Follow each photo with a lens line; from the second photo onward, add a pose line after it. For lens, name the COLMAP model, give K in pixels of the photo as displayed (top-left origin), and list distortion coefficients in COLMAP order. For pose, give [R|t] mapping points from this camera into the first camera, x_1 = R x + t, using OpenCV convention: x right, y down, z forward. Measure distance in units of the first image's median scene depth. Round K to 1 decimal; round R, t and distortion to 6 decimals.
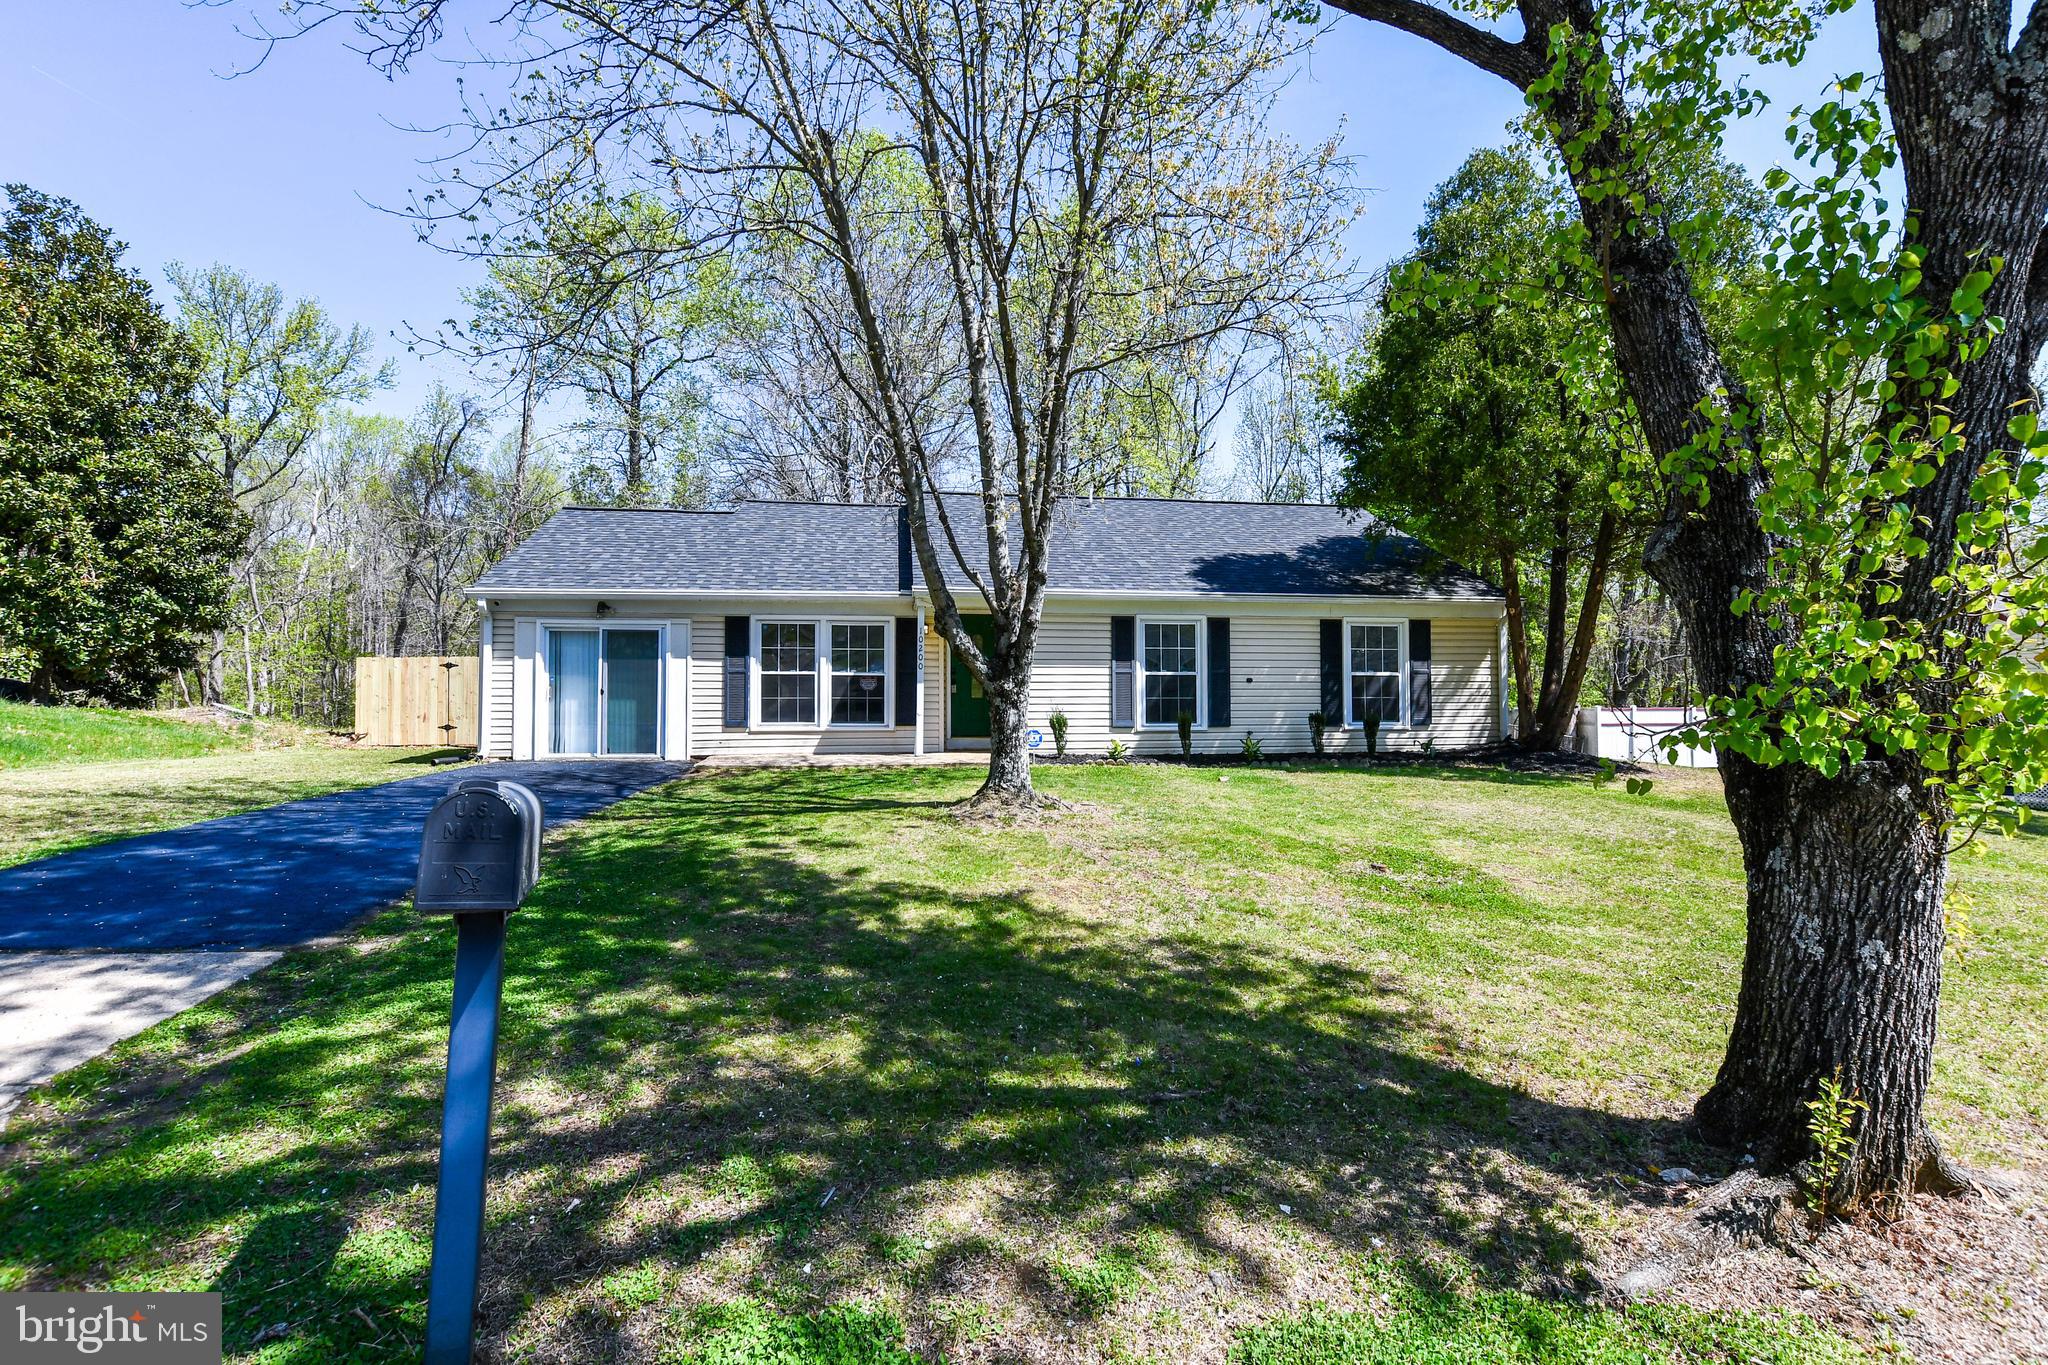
lens RADIAL K [[898.4, 0, 1030.5], [0, 898.4, 672.0], [0, 0, 1]] dist [-0.015677, 0.000032]
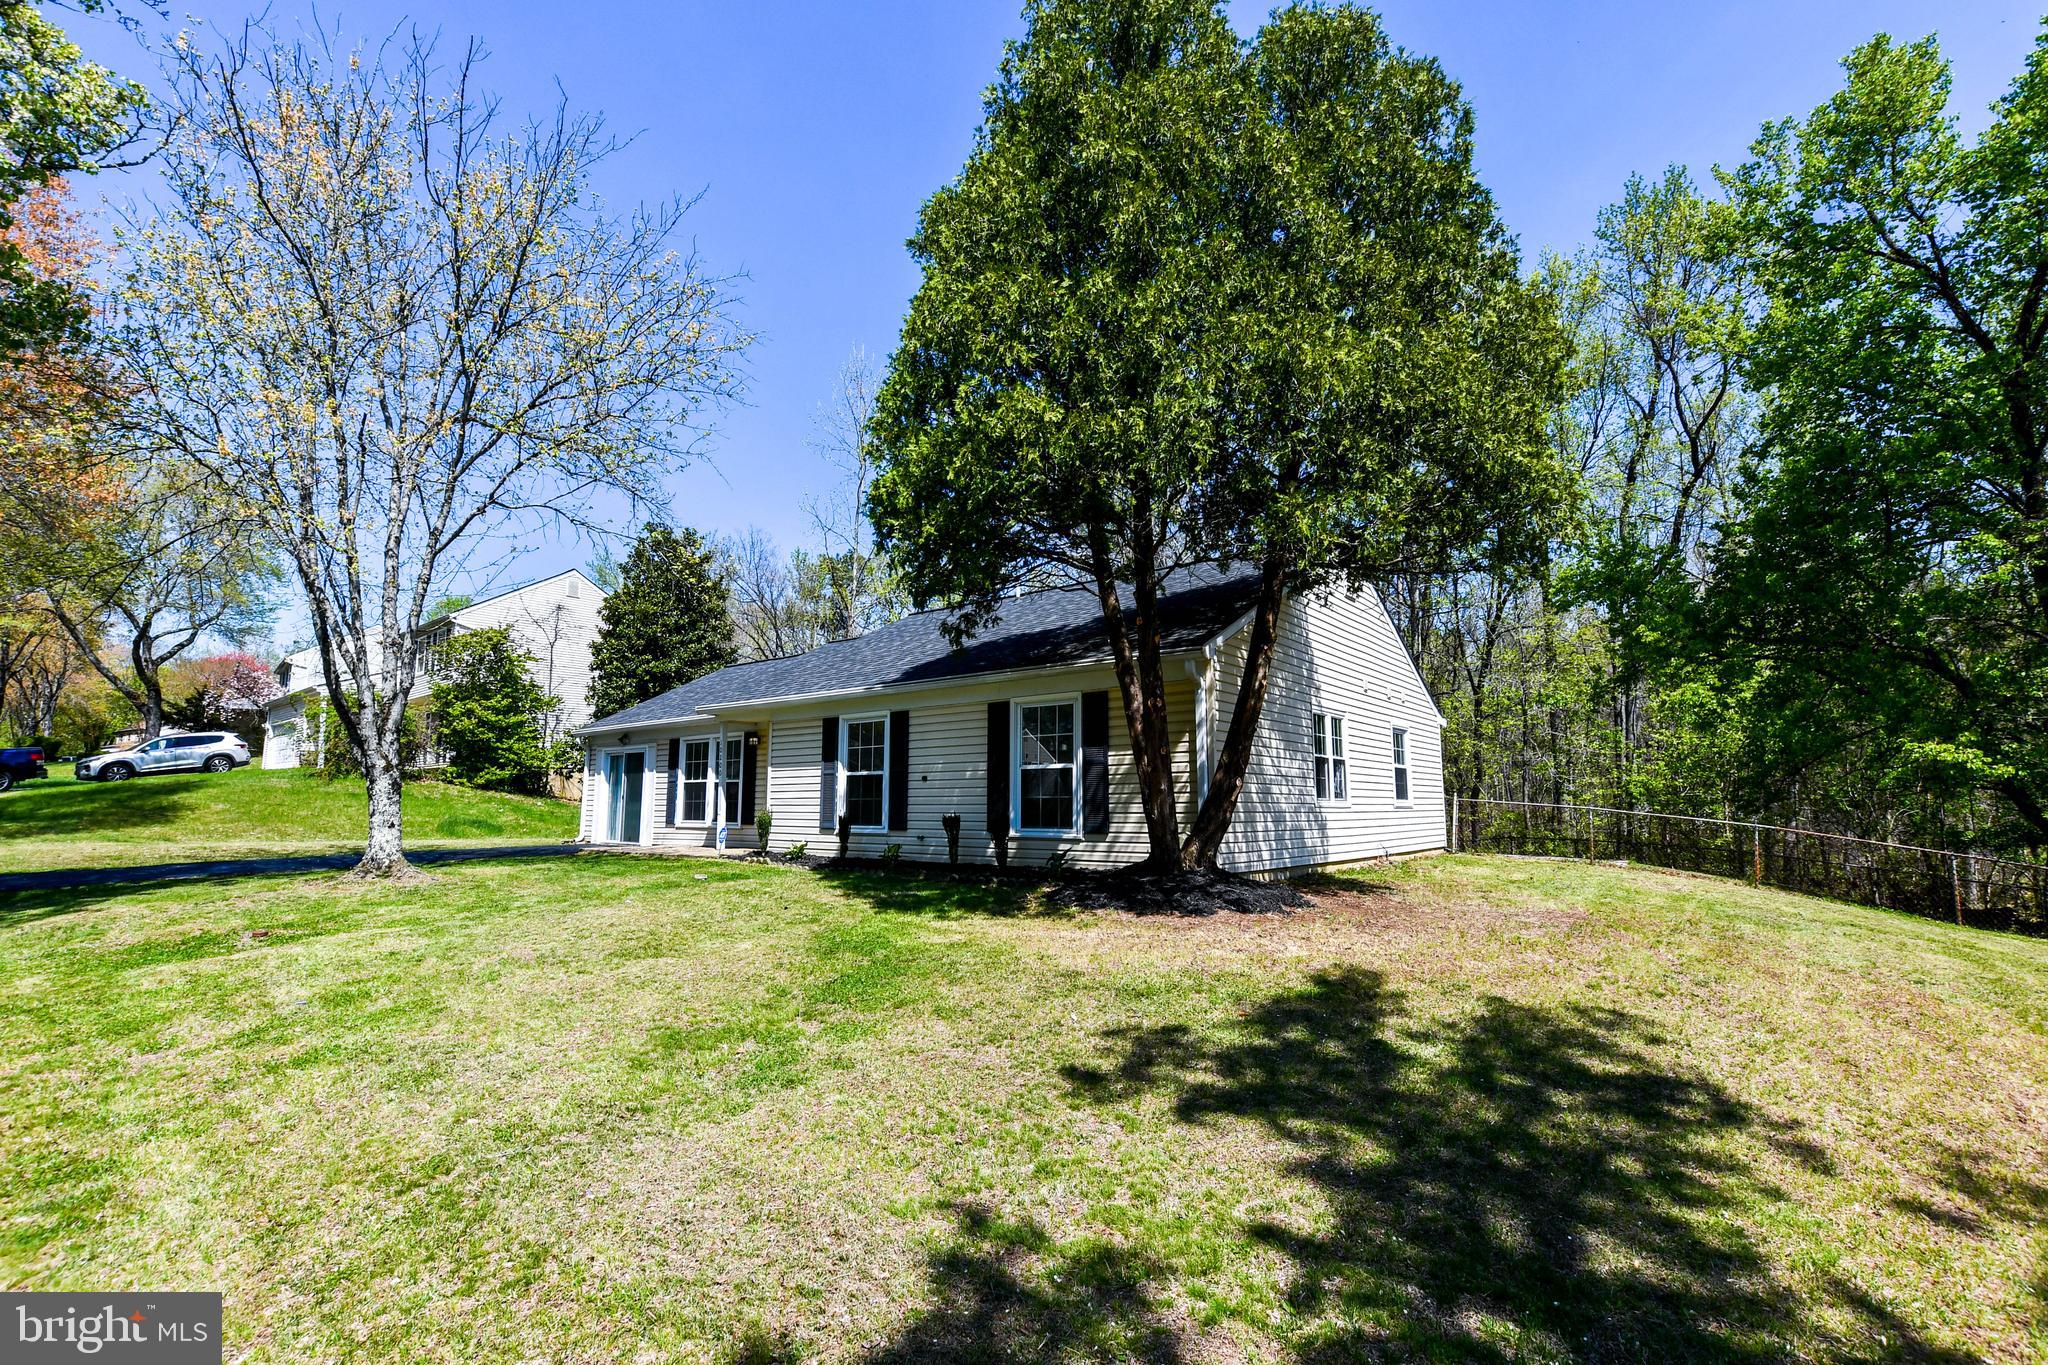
lens RADIAL K [[929.5, 0, 1049.9], [0, 929.5, 732.1], [0, 0, 1]] dist [-0.006074, 0.001418]
pose [[0.681742, -0.060985, -0.729046, 1.014319], [0.013210, 0.997383, -0.071079, 0.030914], [0.731473, 0.038827, 0.680764, 0.467196]]
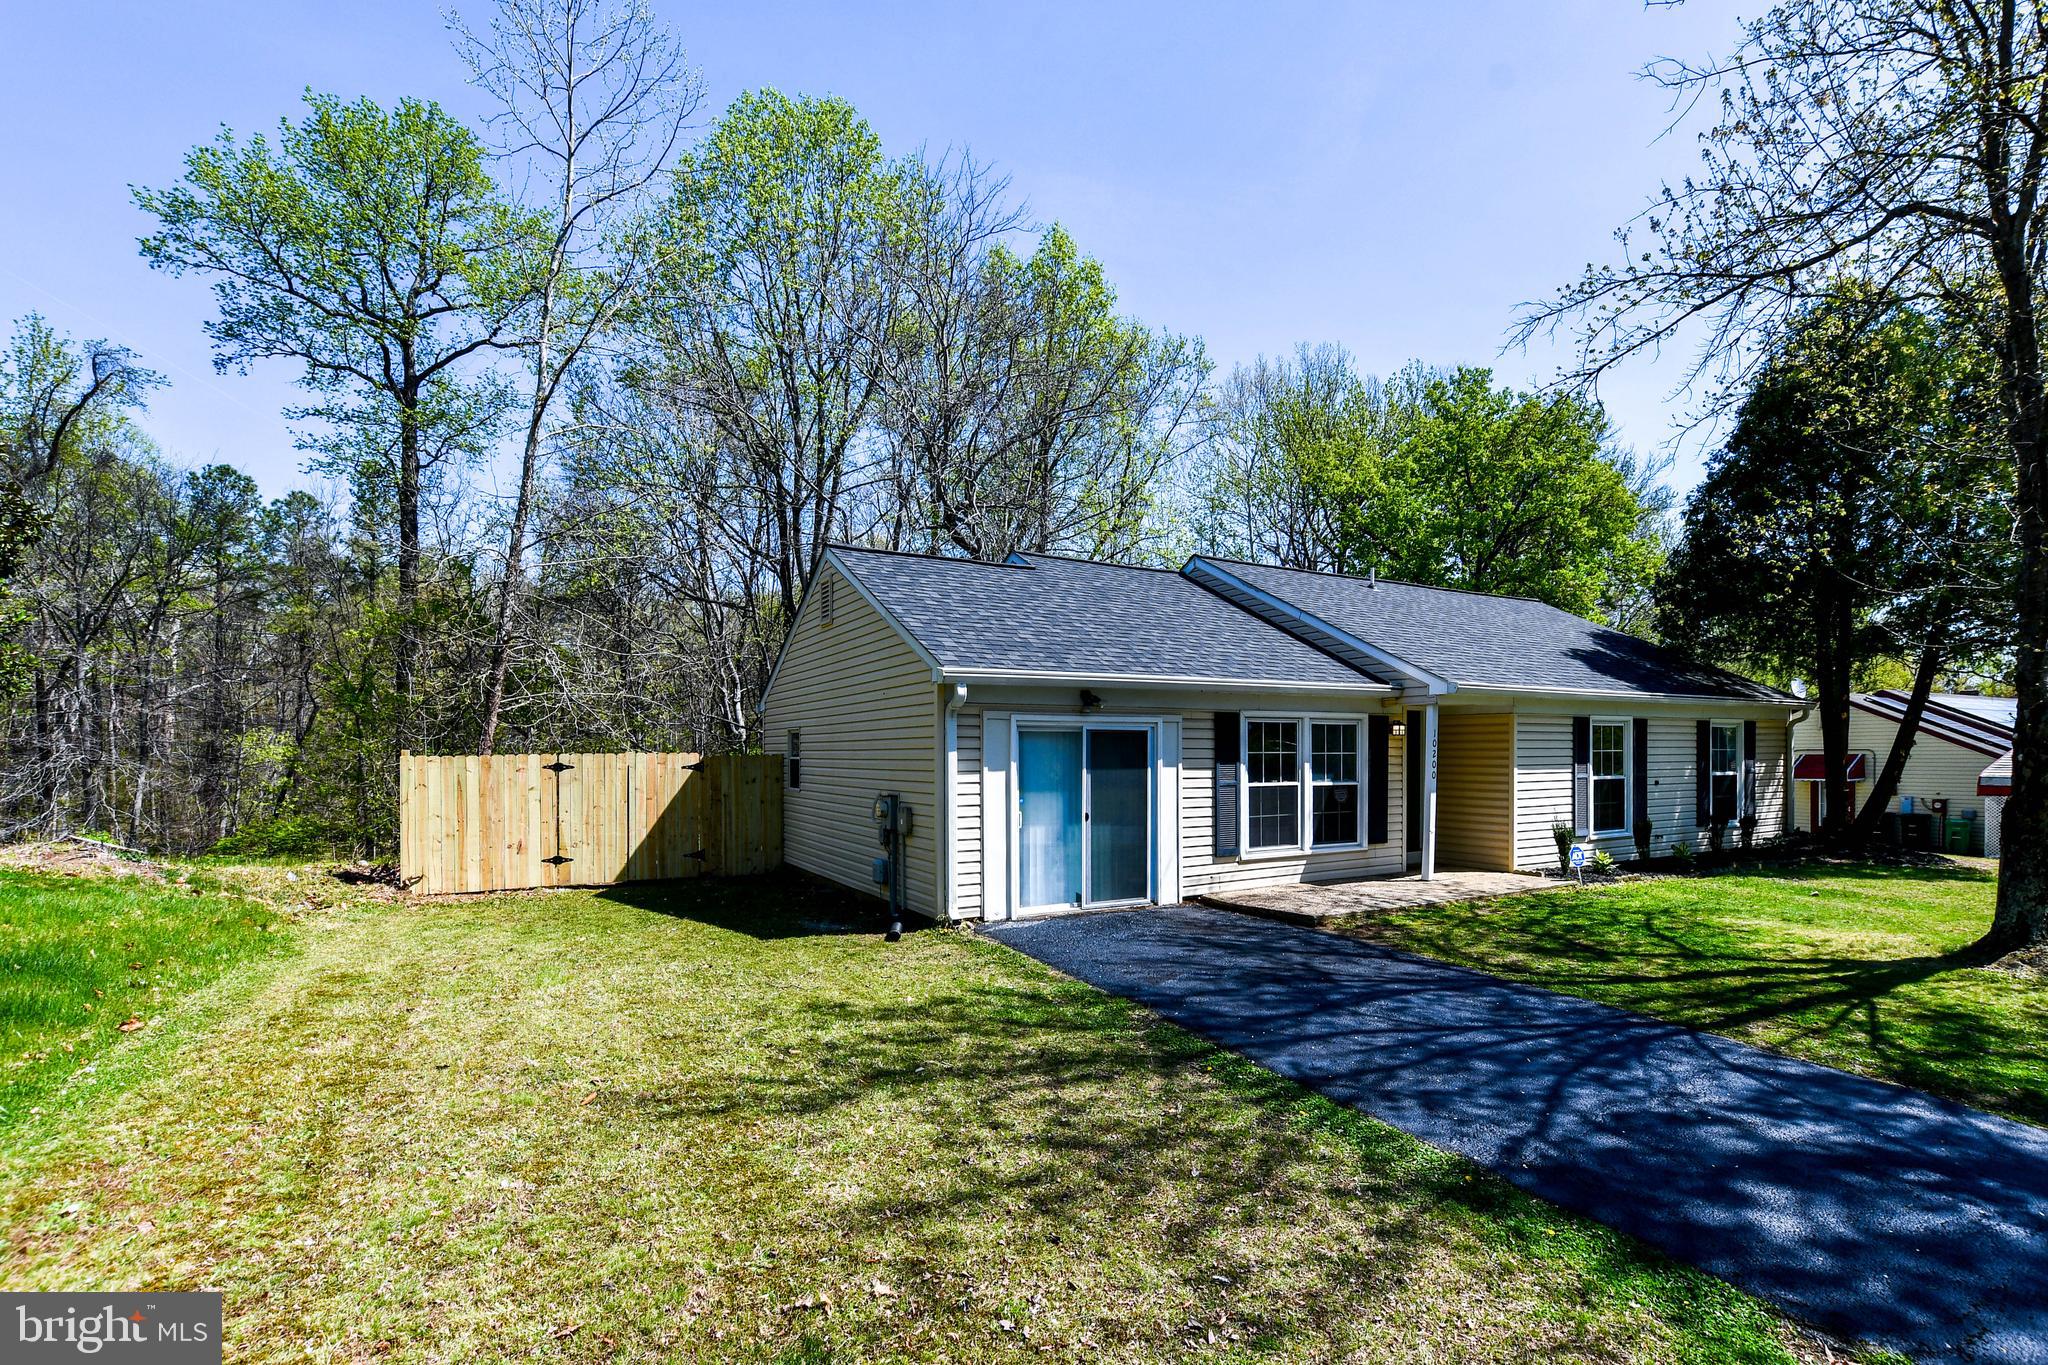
lens RADIAL K [[914.1, 0, 1066.3], [0, 914.1, 748.1], [0, 0, 1]] dist [-0.007042, 0.000480]
pose [[0.932332, -0.002756, 0.361593, -0.723198], [-0.001141, 0.999944, 0.010565, -0.038624], [-0.361602, -0.010263, 0.932276, 0.311022]]
